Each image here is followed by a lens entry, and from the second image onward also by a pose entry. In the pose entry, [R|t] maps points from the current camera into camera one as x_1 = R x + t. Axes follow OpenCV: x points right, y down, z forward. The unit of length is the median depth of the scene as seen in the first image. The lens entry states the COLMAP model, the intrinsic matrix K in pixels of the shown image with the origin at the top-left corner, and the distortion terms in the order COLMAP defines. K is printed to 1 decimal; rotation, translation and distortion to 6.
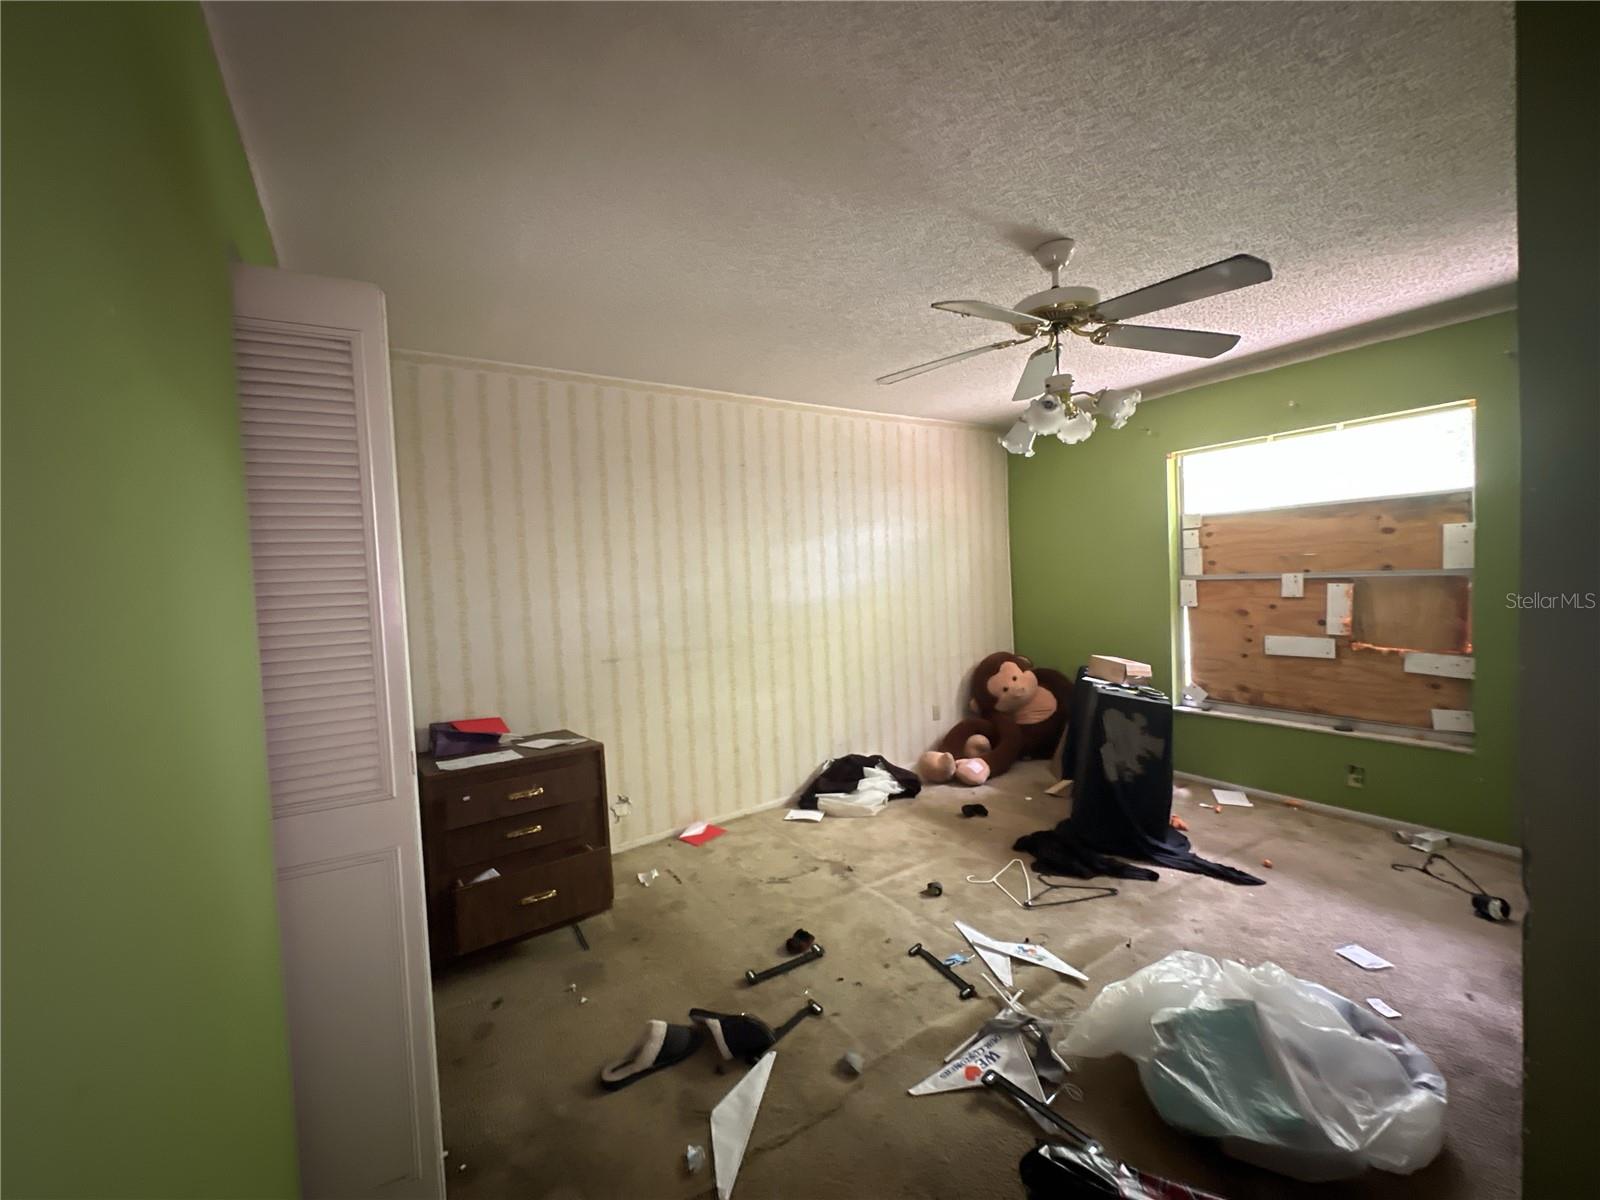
lens RADIAL K [[640.5, 0, 802.1], [0, 640.5, 599.5], [0, 0, 1]] dist [-0.002621, 0.000986]
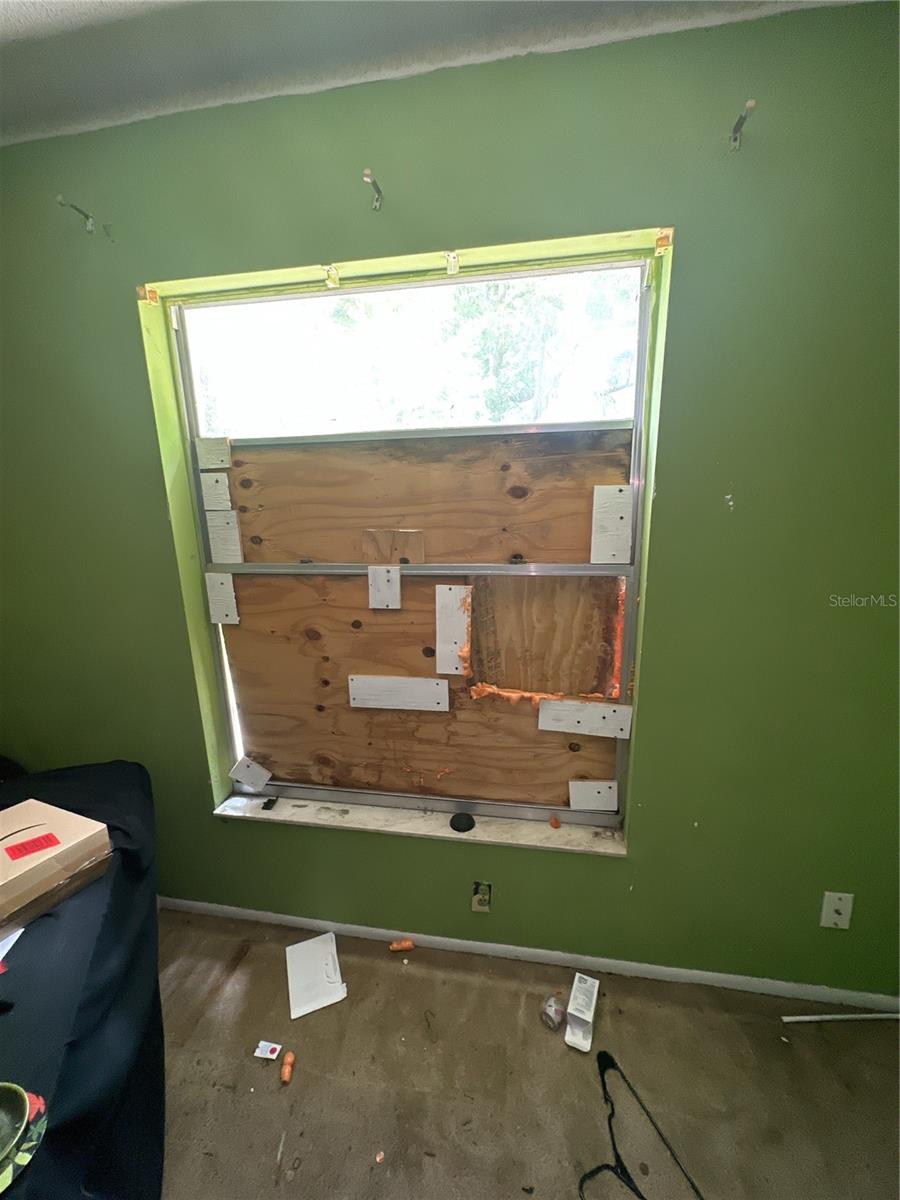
lens RADIAL K [[480.4, 0, 451.6], [0, 480.4, 601.2], [0, 0, 1]] dist [-0.002621, 0.000986]
pose [[0.682840, -0.134340, 0.718111, 0.524658], [0.020333, 0.986062, 0.165132, -0.078824], [-0.730285, -0.098157, 0.676054, 0.699769]]
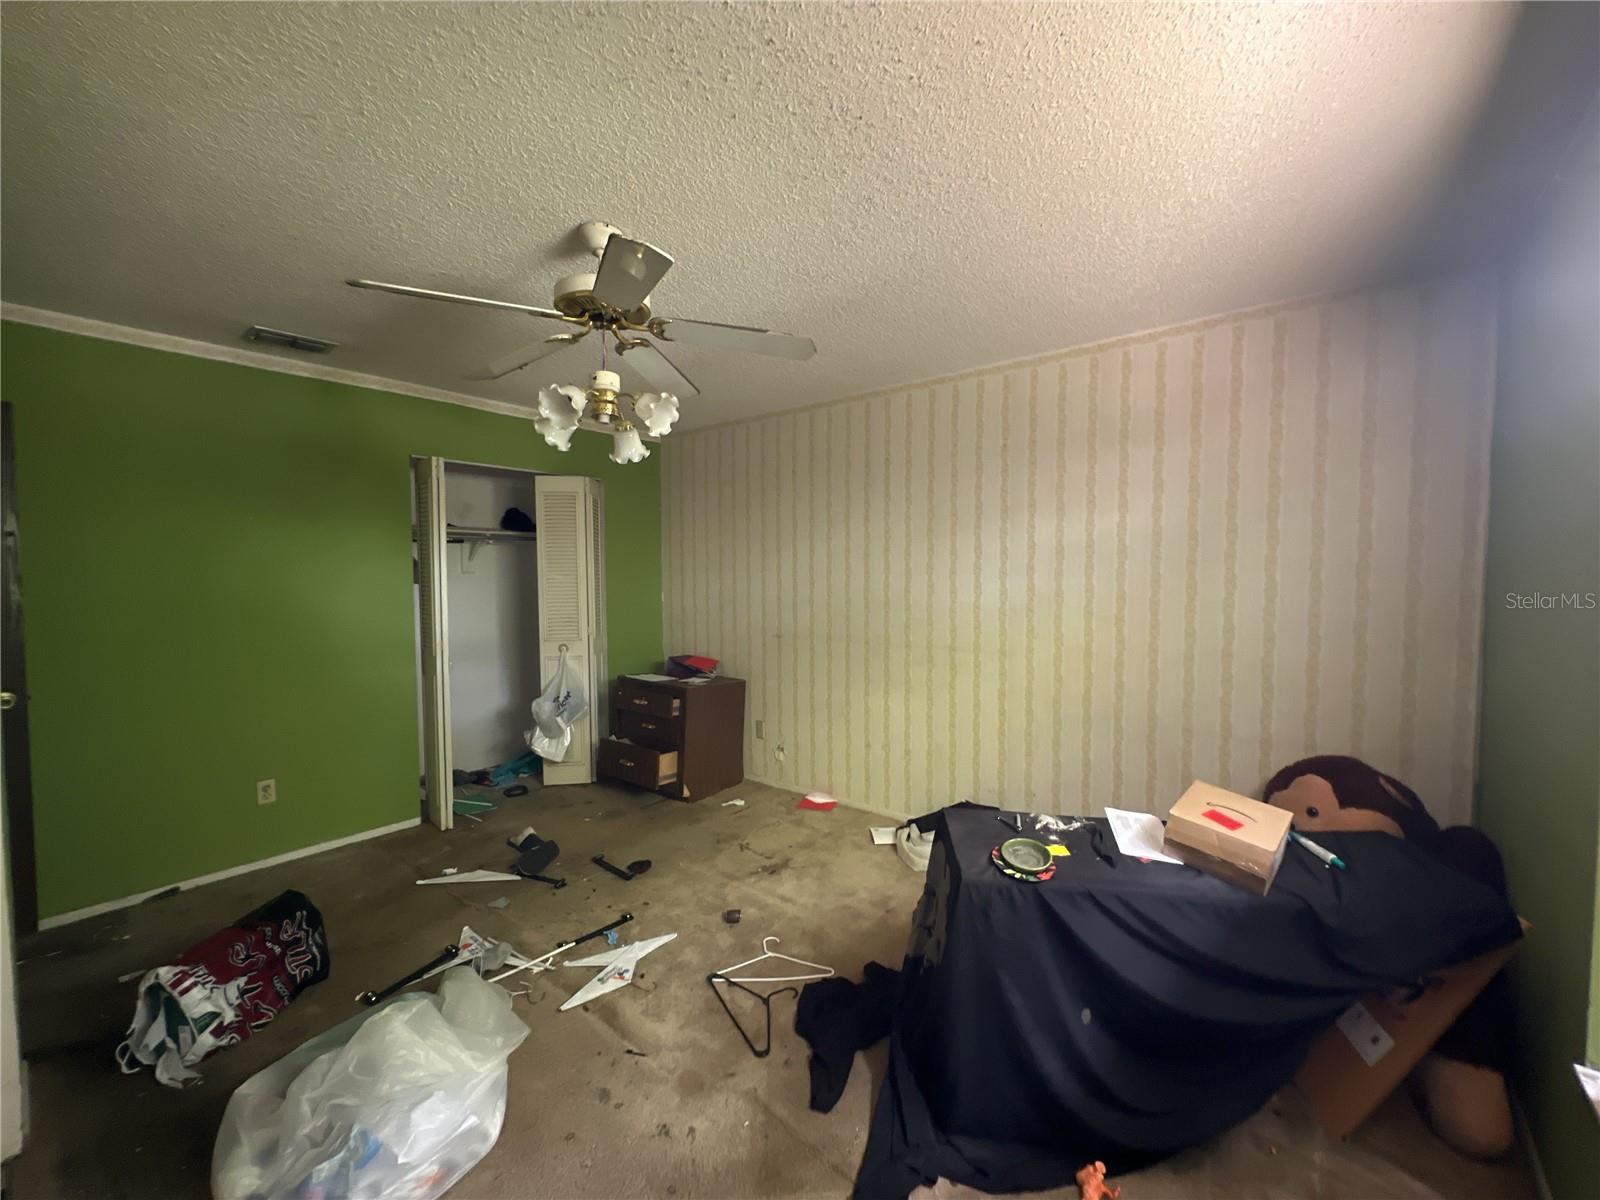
lens RADIAL K [[640.5, 0, 803.3], [0, 640.5, 598.9], [0, 0, 1]] dist [-0.002621, 0.000986]
pose [[0.289714, 0.082448, -0.953555, 0.868340], [-0.046848, 0.996310, 0.071911, -0.067980], [0.955966, 0.023839, 0.292508, 0.640685]]
